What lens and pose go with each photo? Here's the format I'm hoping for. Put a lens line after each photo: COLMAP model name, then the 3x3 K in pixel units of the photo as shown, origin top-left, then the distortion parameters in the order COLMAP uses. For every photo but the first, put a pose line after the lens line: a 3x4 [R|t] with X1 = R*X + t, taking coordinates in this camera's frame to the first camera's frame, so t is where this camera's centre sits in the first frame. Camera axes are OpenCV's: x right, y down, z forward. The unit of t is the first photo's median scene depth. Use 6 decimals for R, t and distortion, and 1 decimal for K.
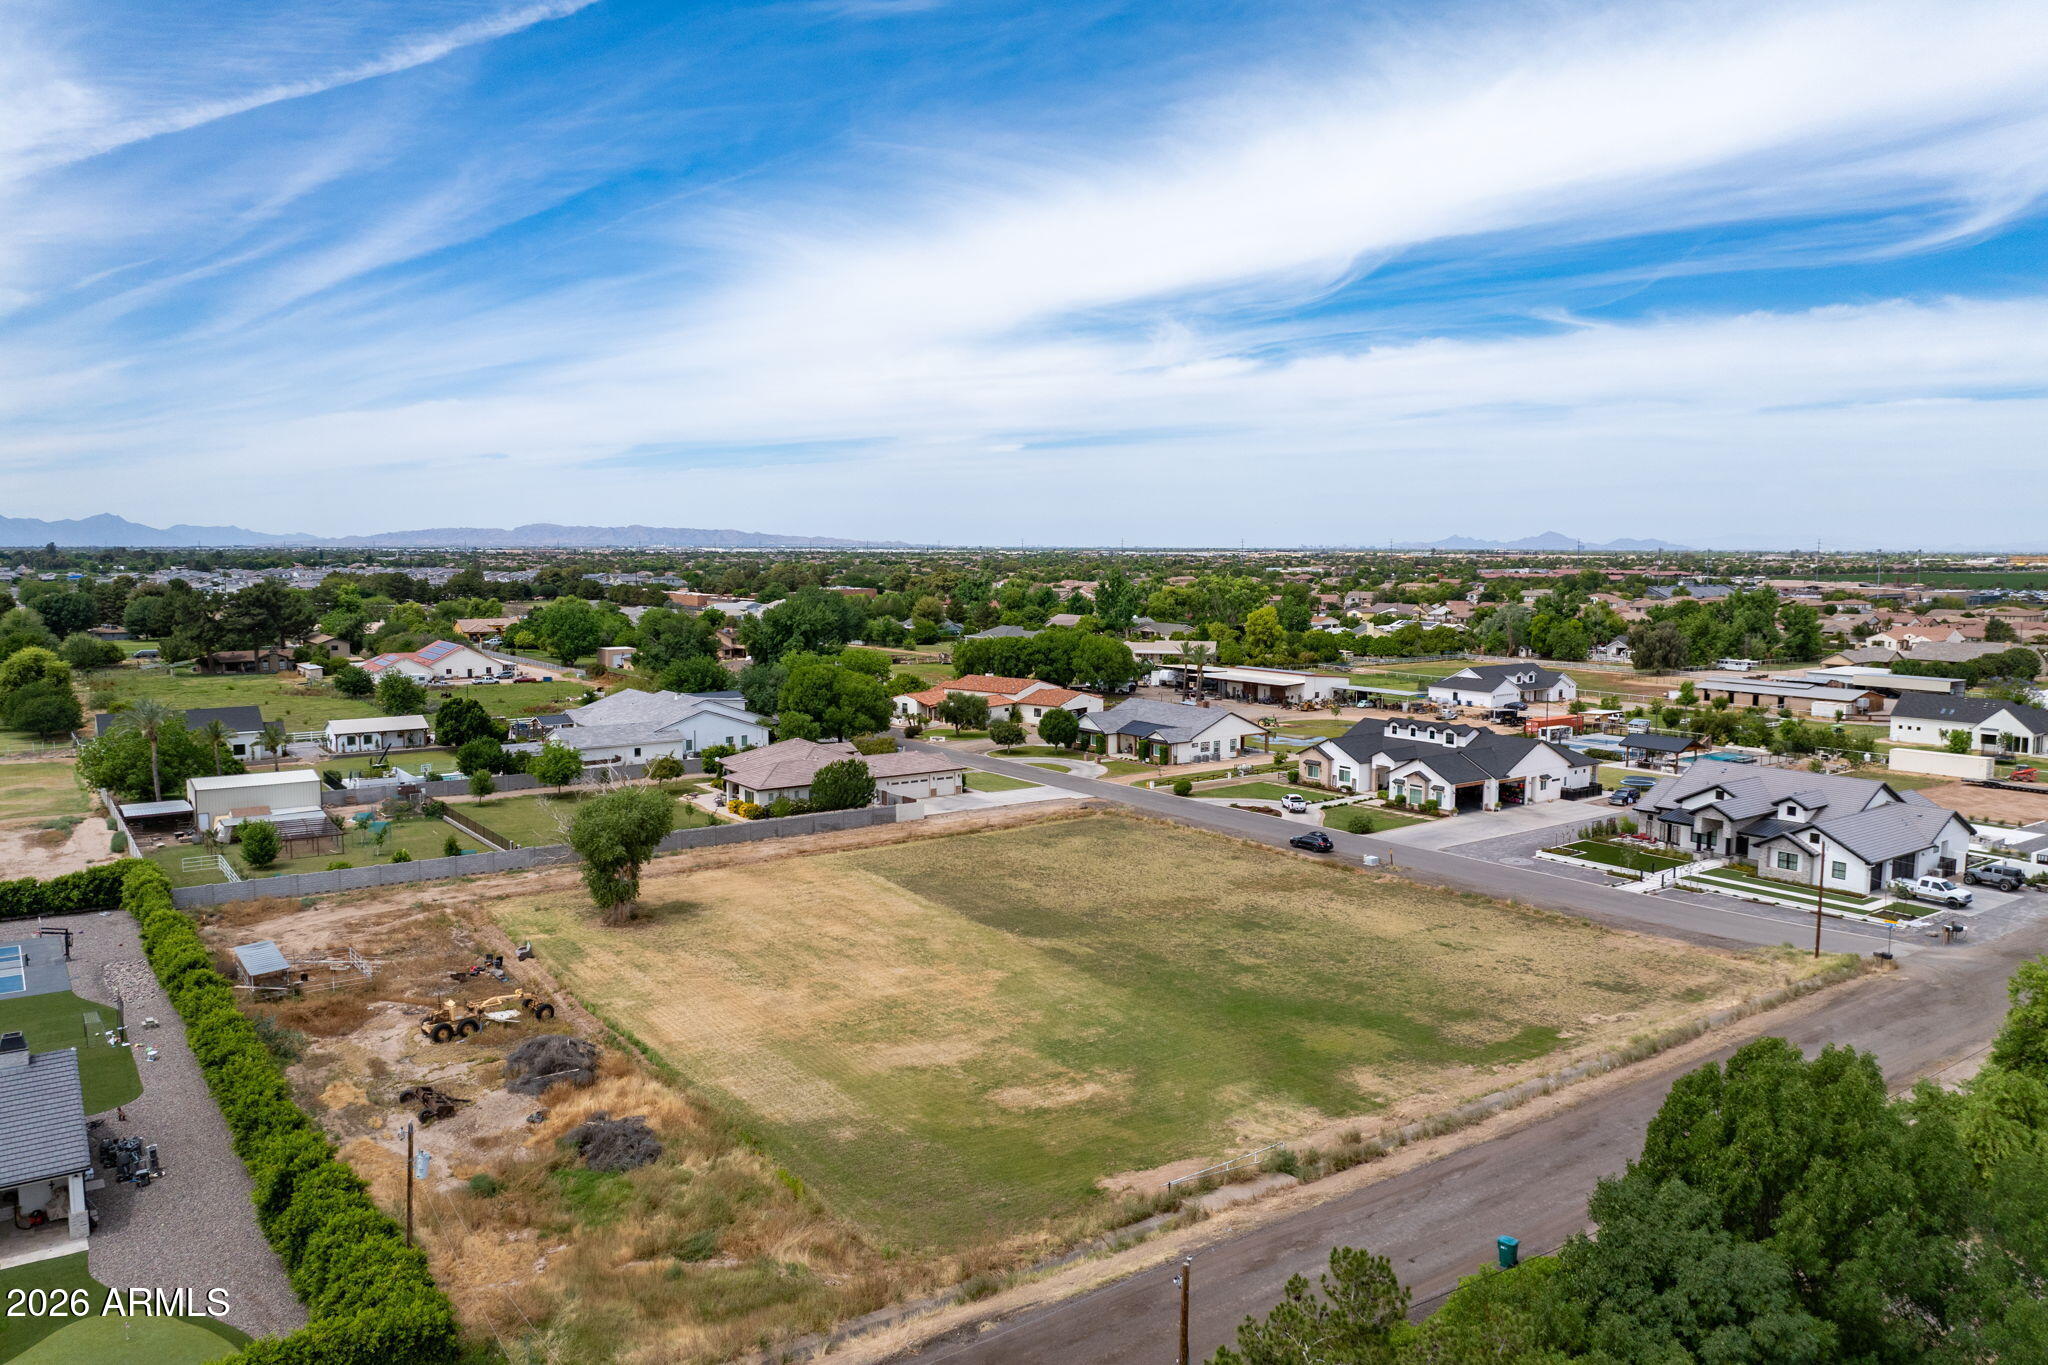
lens RADIAL K [[1444.6, 0, 1035.9], [0, 1444.6, 657.6], [0, 0, 1]] dist [-0.031285, -0.015627]
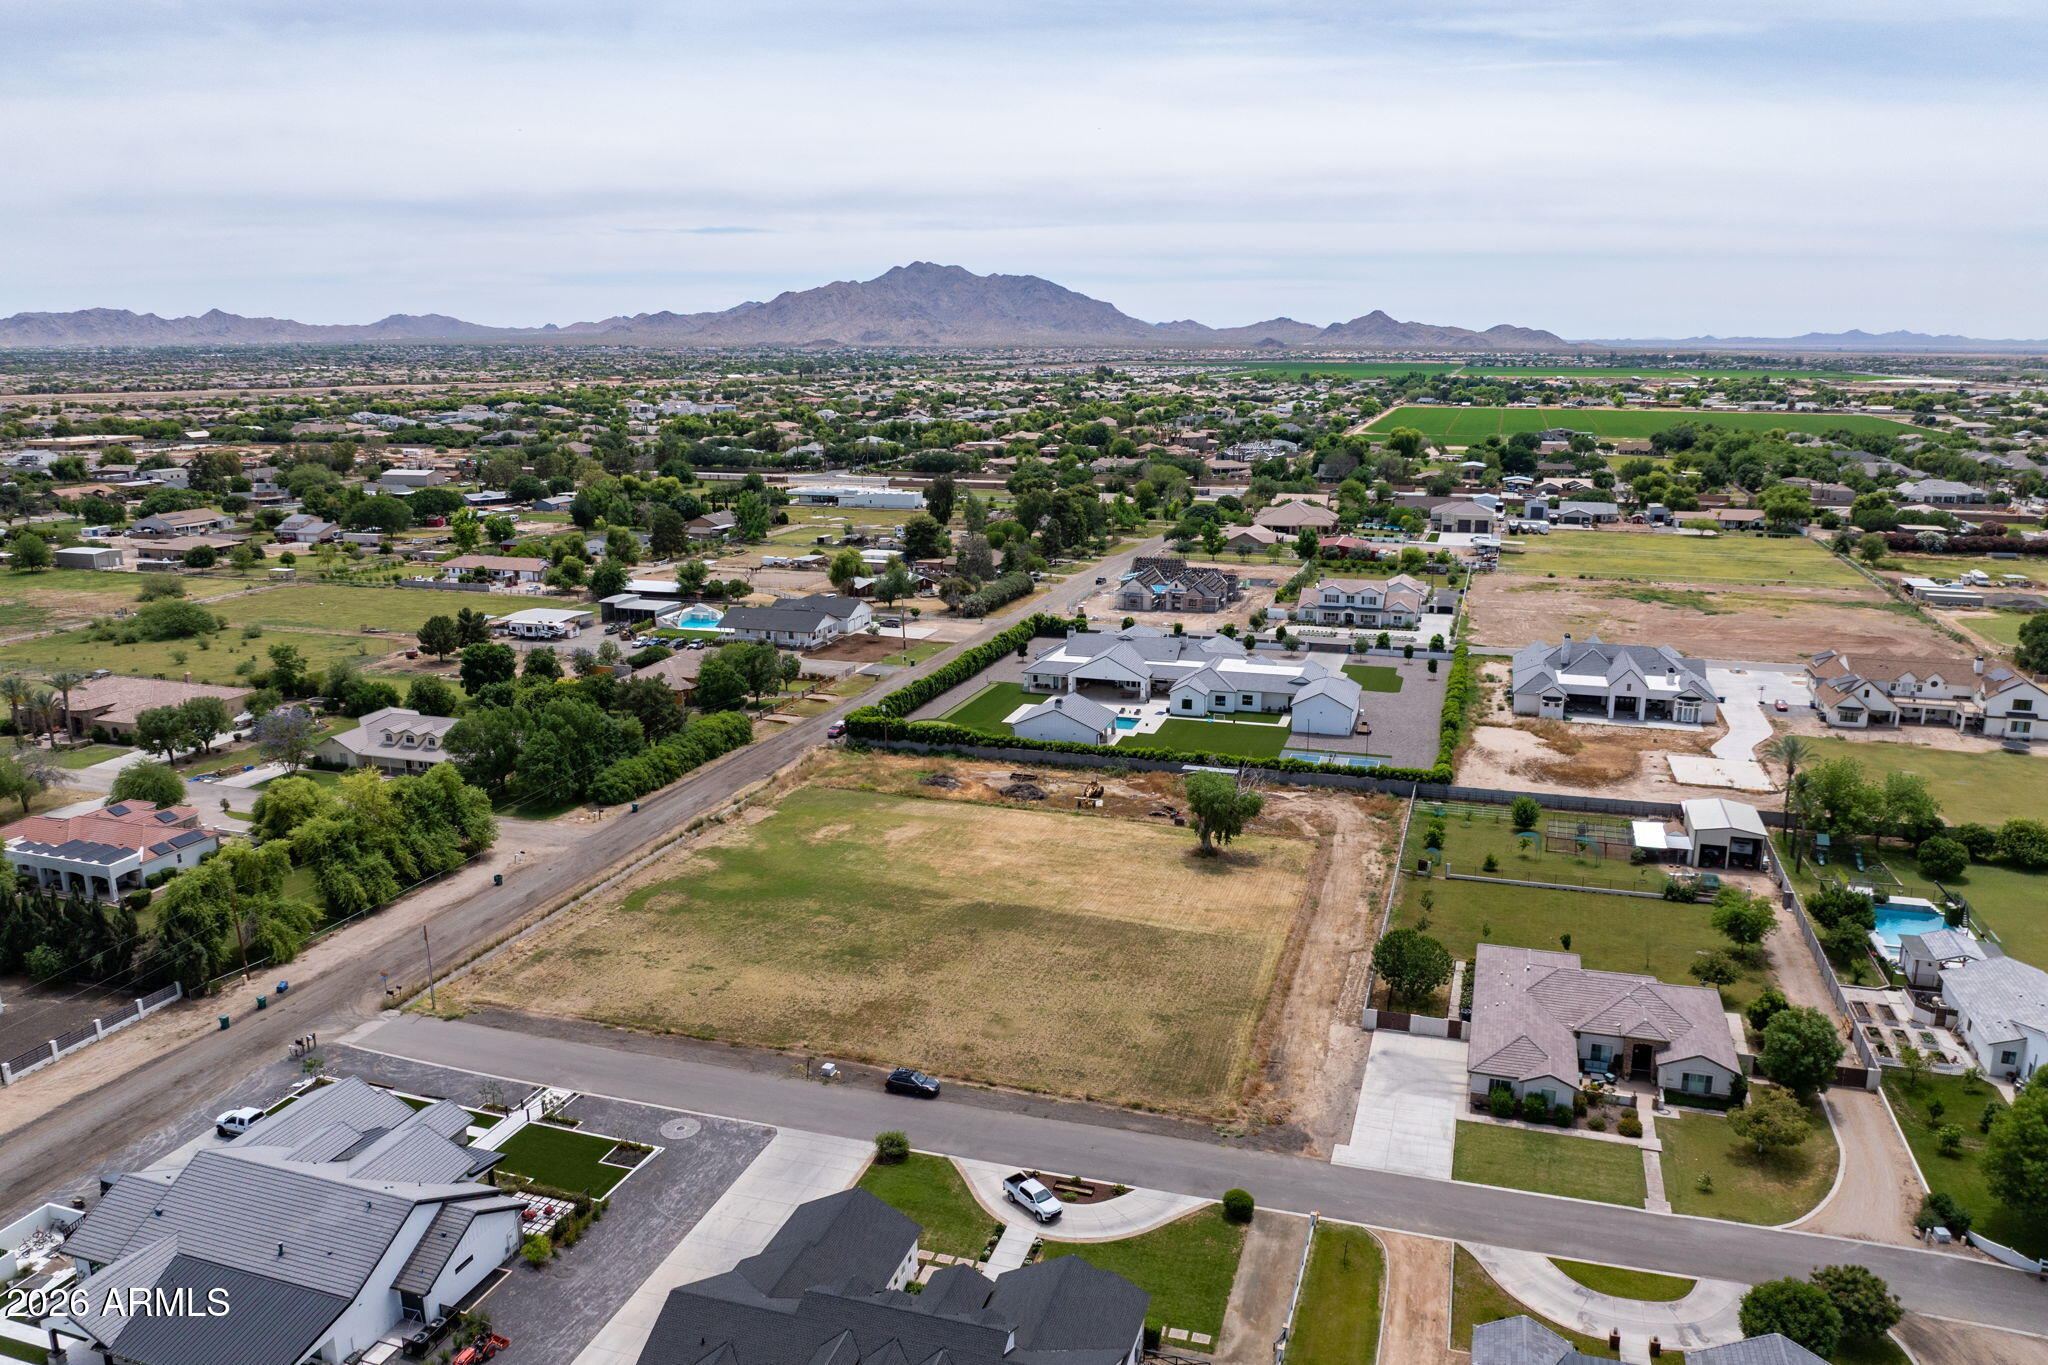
lens RADIAL K [[1444.6, 0, 1035.9], [0, 1444.6, 657.6], [0, 0, 1]] dist [-0.031285, -0.015627]
pose [[-0.808323, 0.125395, -0.575230, 0.755159], [-0.047028, 0.960180, 0.275396, -0.452490], [0.586858, 0.249661, -0.770239, 2.088256]]
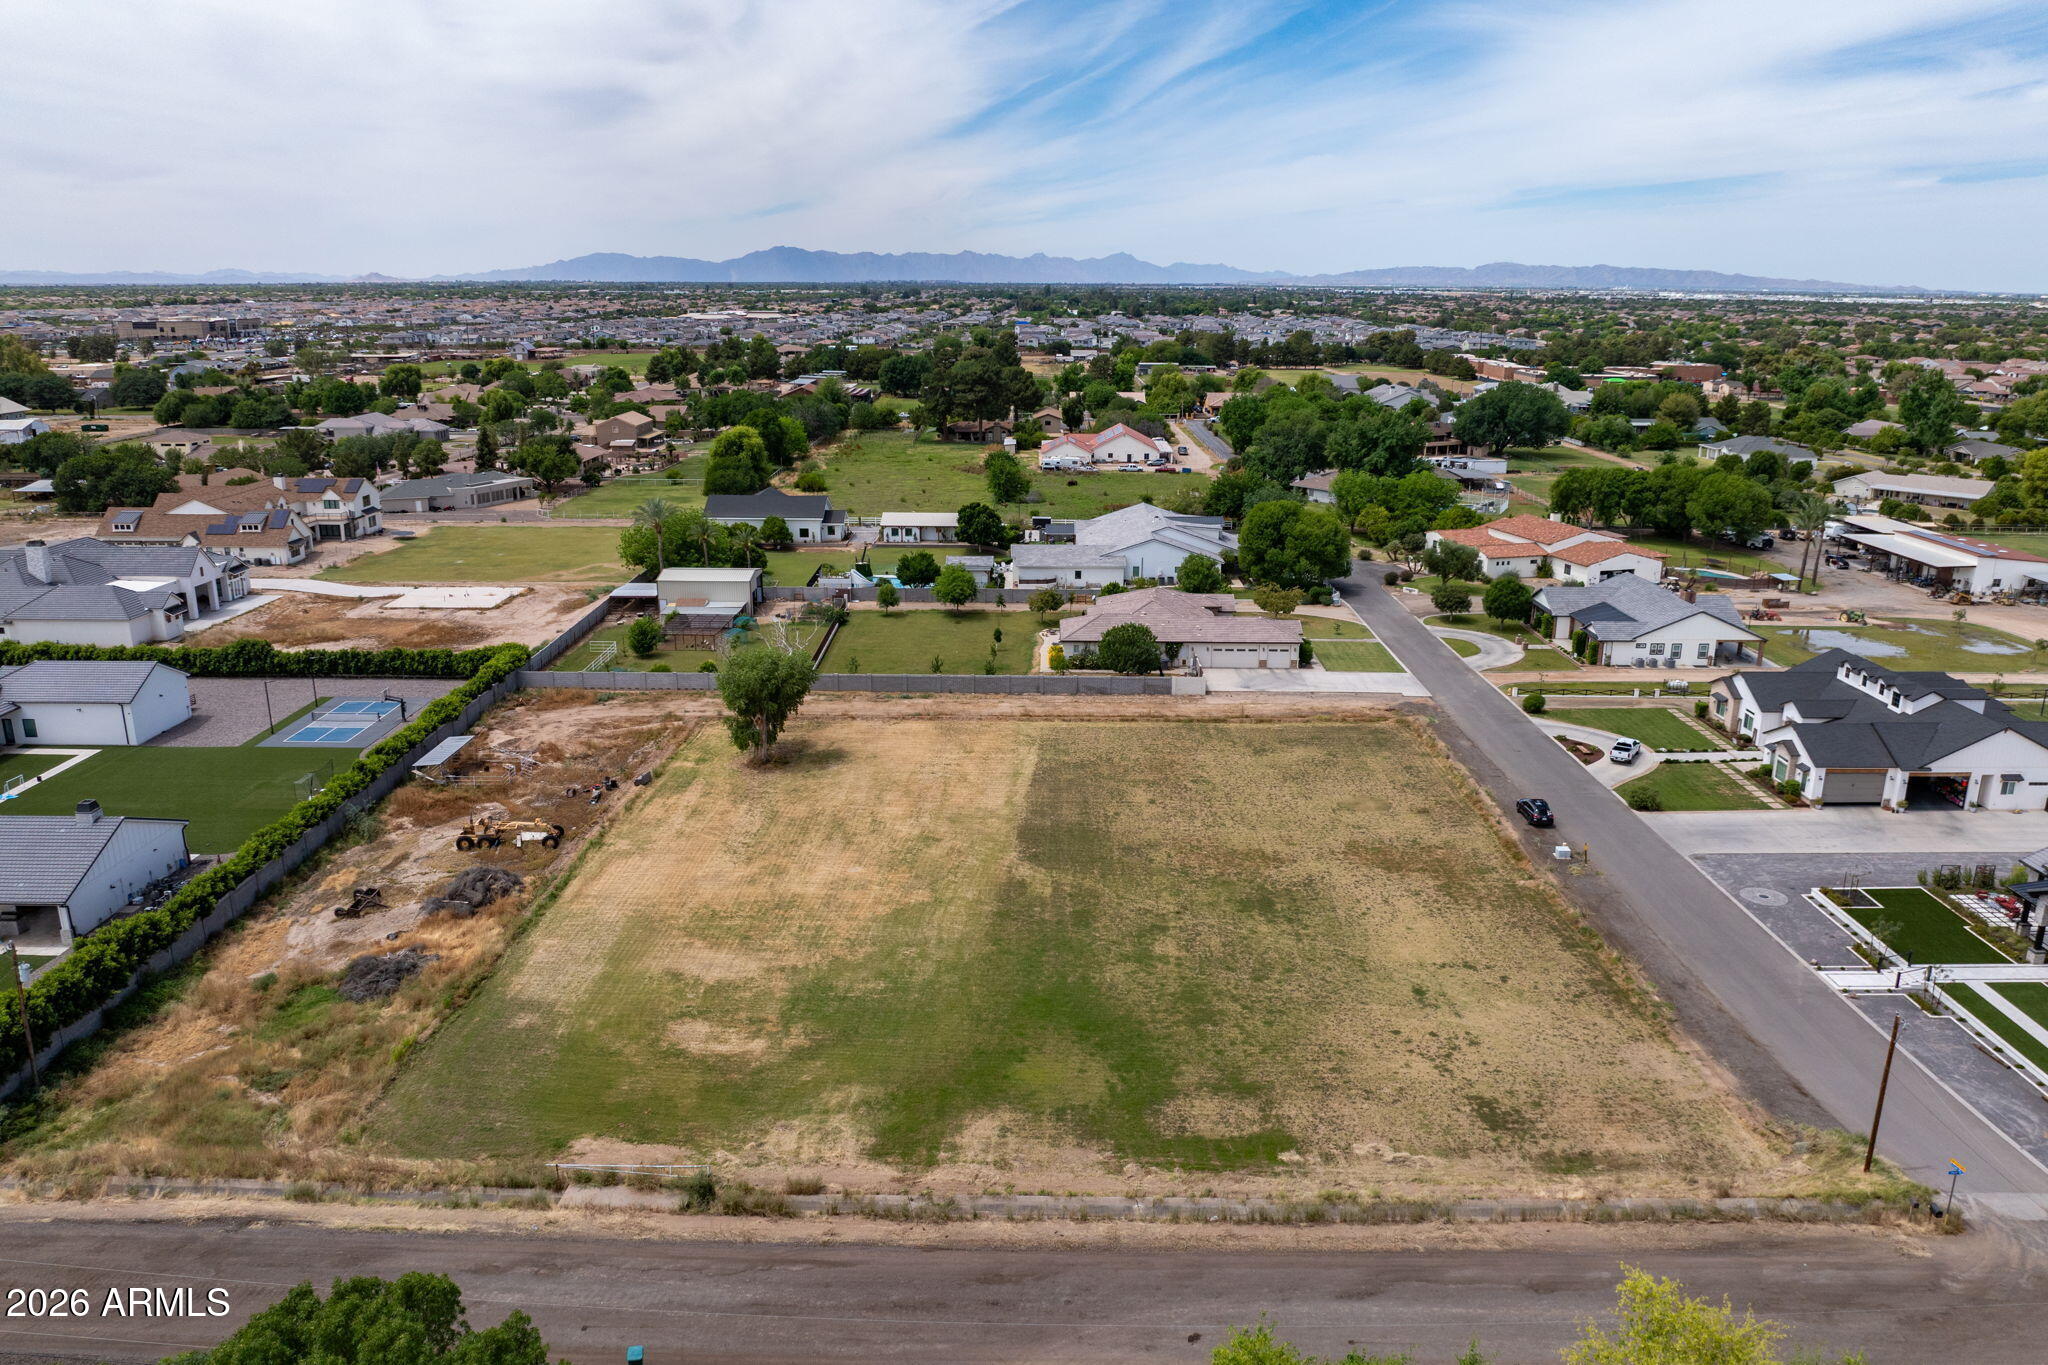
lens RADIAL K [[1444.6, 0, 1035.9], [0, 1444.6, 657.6], [0, 0, 1]] dist [-0.031285, -0.015627]
pose [[0.804456, 0.152901, -0.573997, 0.534562], [-0.049968, 0.980298, 0.191101, -0.127880], [0.591907, -0.125051, 0.796246, 0.238762]]
